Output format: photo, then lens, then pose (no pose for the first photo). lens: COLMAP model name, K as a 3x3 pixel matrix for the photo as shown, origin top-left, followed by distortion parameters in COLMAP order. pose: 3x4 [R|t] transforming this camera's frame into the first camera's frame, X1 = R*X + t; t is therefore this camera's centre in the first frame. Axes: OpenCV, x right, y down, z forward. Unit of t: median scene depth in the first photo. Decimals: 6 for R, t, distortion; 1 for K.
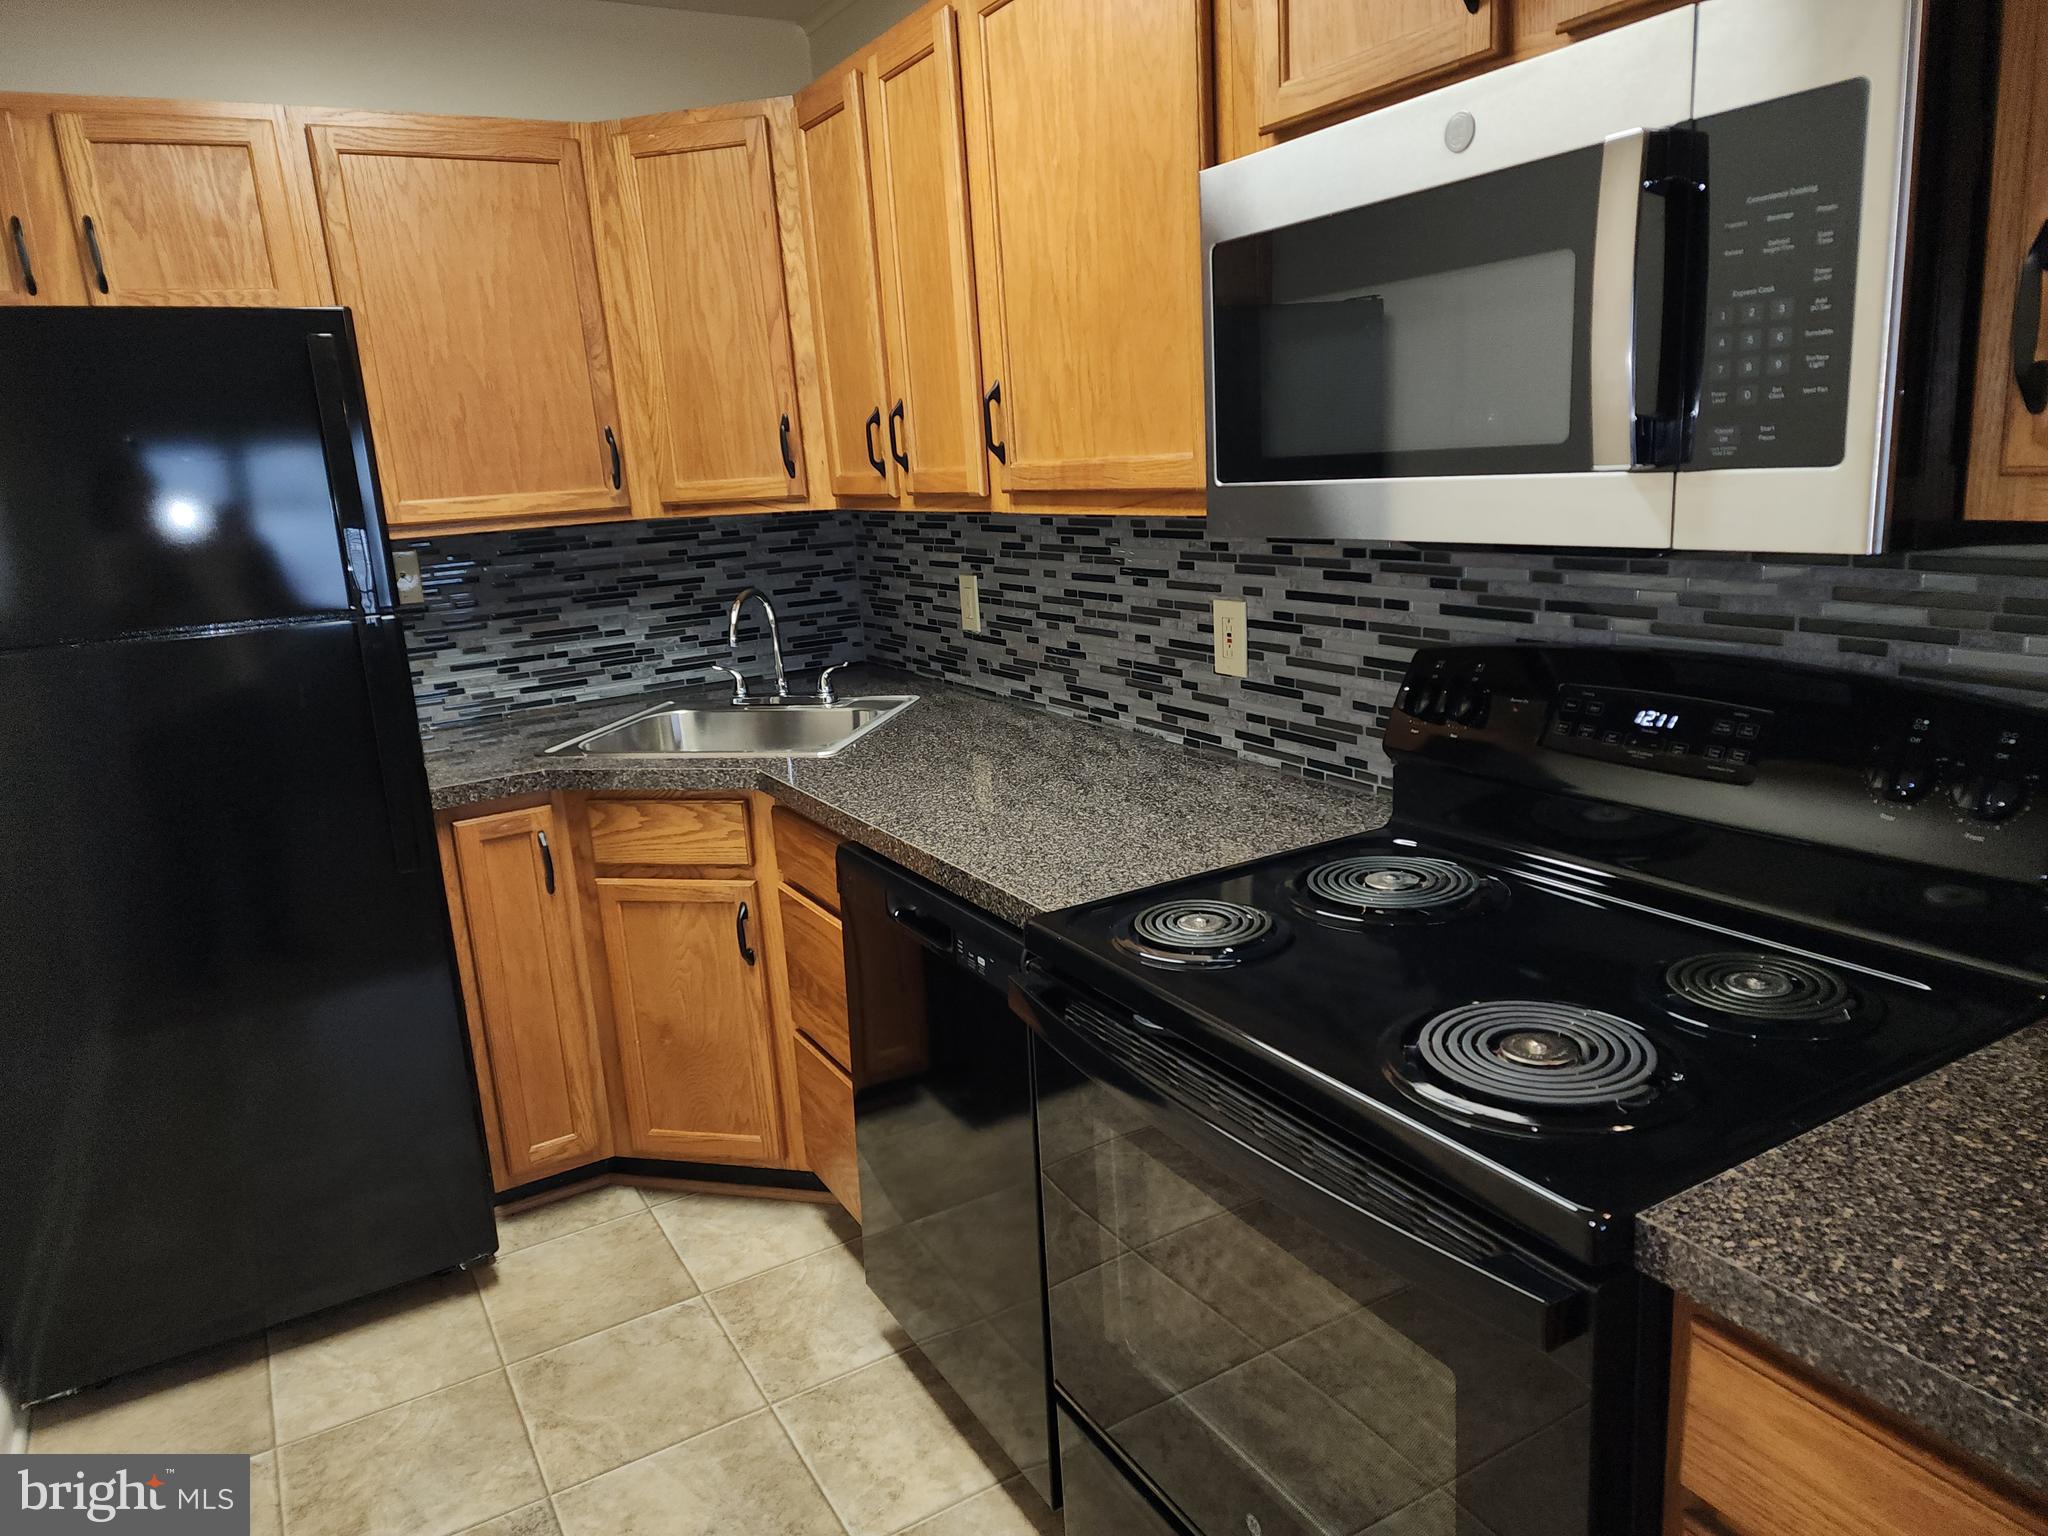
lens RADIAL K [[1387.6, 0, 1064.9], [0, 1387.6, 765.9], [0, 0, 1]] dist [0.033197, -0.041033]
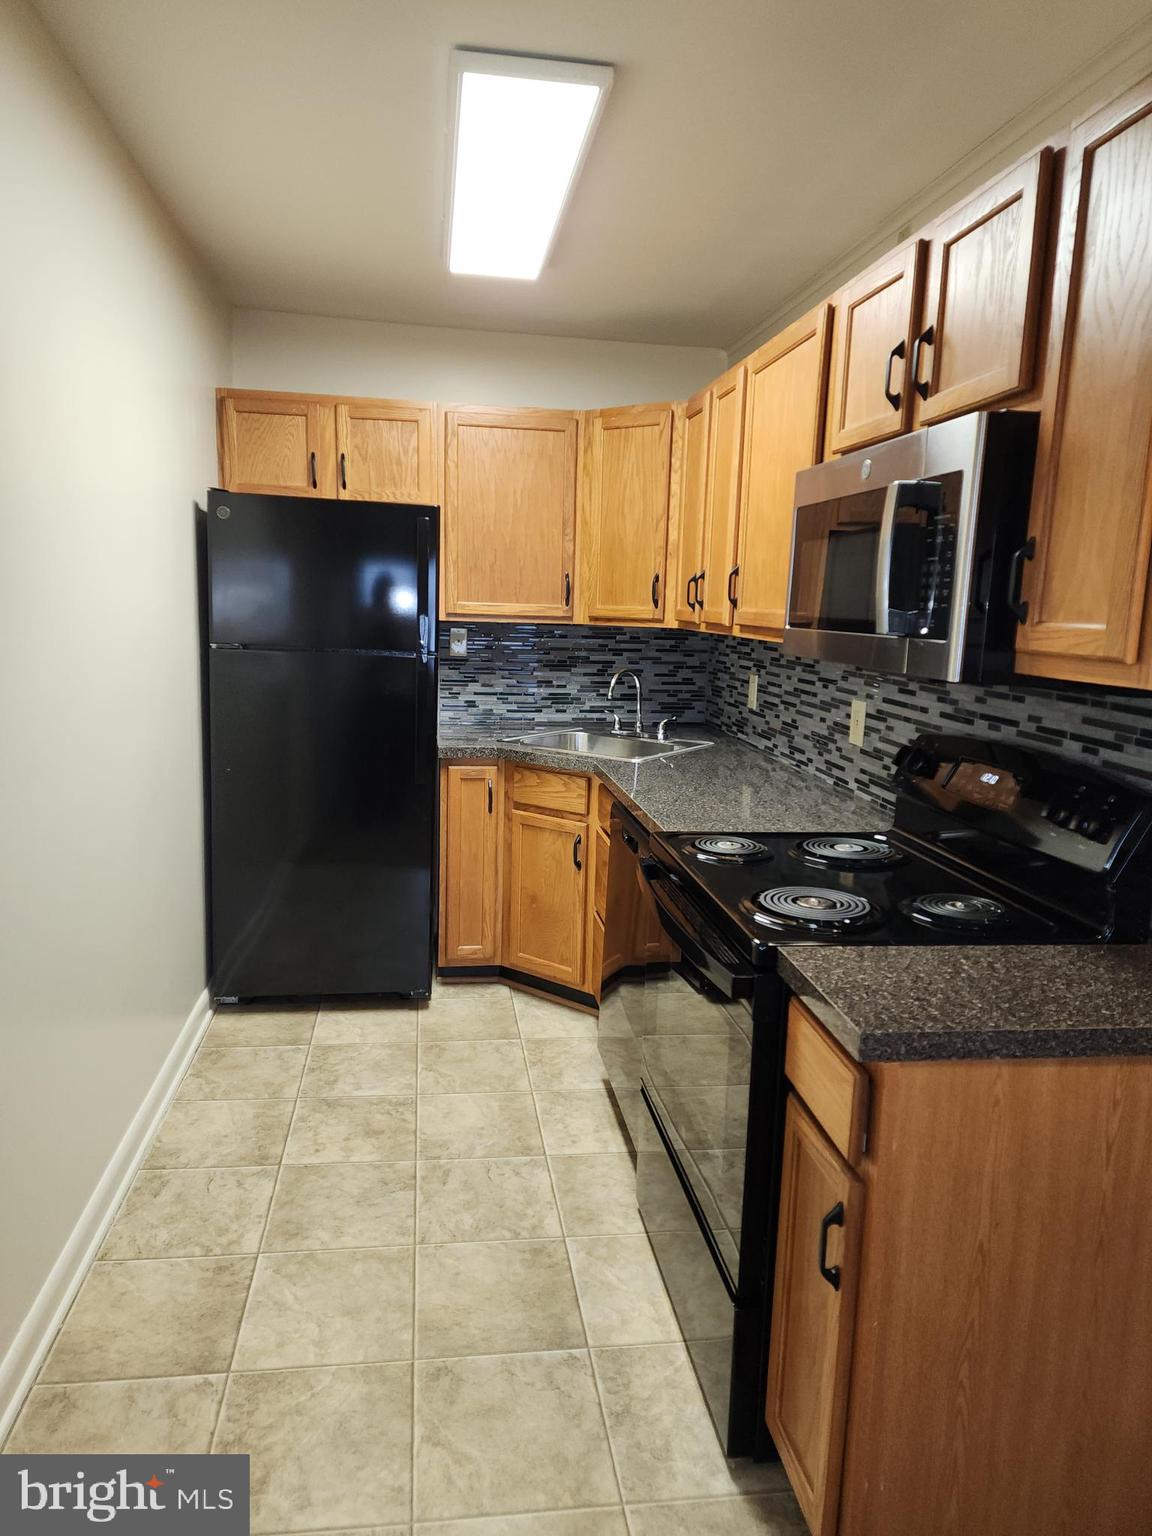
lens RADIAL K [[1040.7, 0, 580.5], [0, 1040.7, 767.5], [0, 0, 1]] dist [0.033197, -0.041033]
pose [[0.918475, 0.148404, -0.366578, 0.252436], [-0.169269, 0.985246, -0.025249, 0.045496], [0.357422, 0.085241, 0.930045, -0.270861]]
